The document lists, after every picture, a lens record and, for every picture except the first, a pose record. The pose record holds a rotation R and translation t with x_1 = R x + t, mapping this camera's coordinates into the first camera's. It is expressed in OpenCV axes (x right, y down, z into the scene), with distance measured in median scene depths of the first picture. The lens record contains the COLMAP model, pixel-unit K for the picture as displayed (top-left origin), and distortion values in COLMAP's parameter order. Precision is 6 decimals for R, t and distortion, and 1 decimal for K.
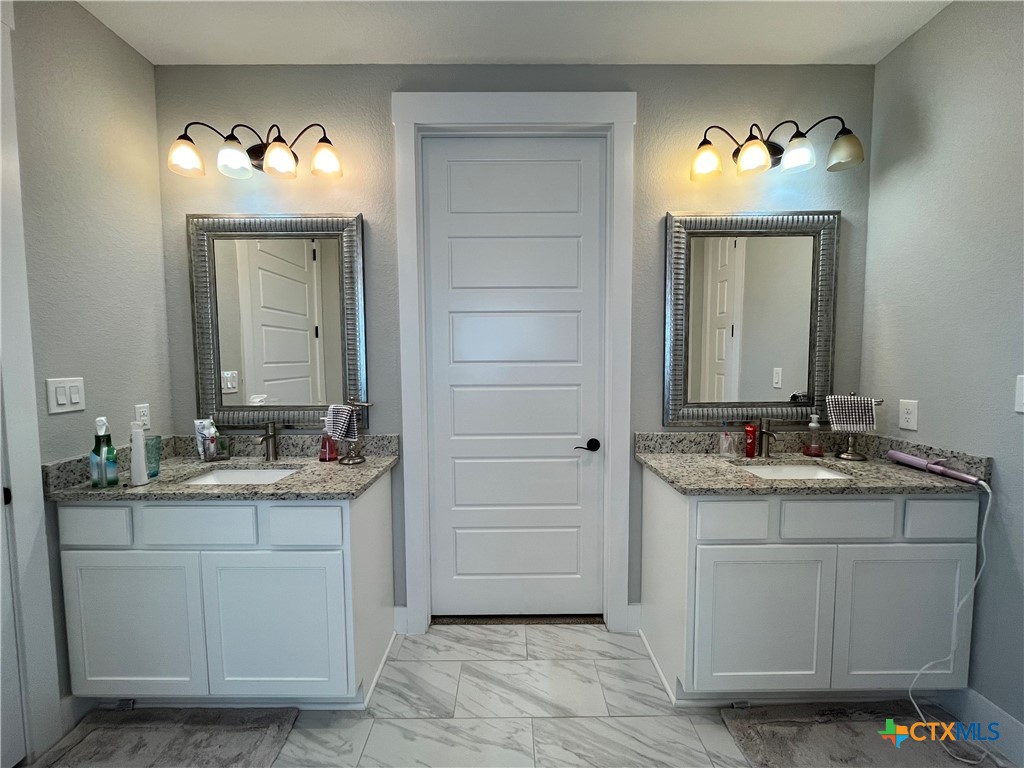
lens RADIAL K [[413.0, 0, 513.8], [0, 413.0, 388.8], [0, 0, 1]] dist [0.001208, -0.001146]
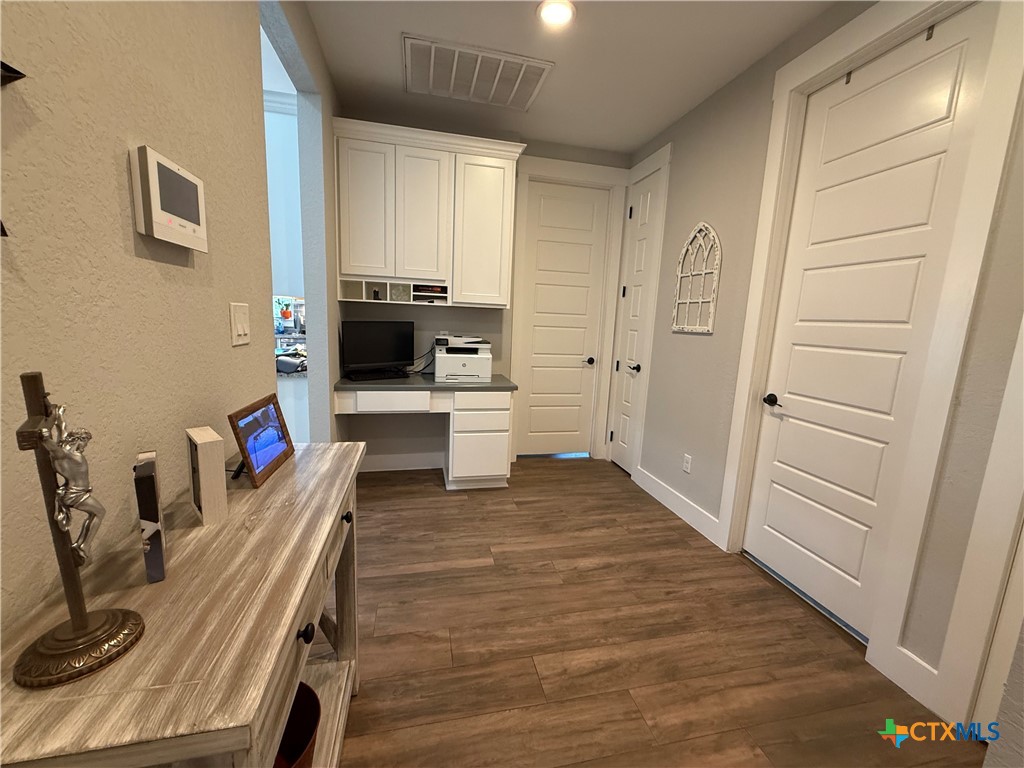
lens RADIAL K [[411.0, 0, 510.3], [0, 411.0, 385.3], [0, 0, 1]] dist [-0.002973, -0.000305]
pose [[0.217738, 0.169745, -0.961133, 0.746904], [-0.091672, 0.983964, 0.153010, -0.002240], [0.971693, 0.054793, 0.229807, 0.110121]]
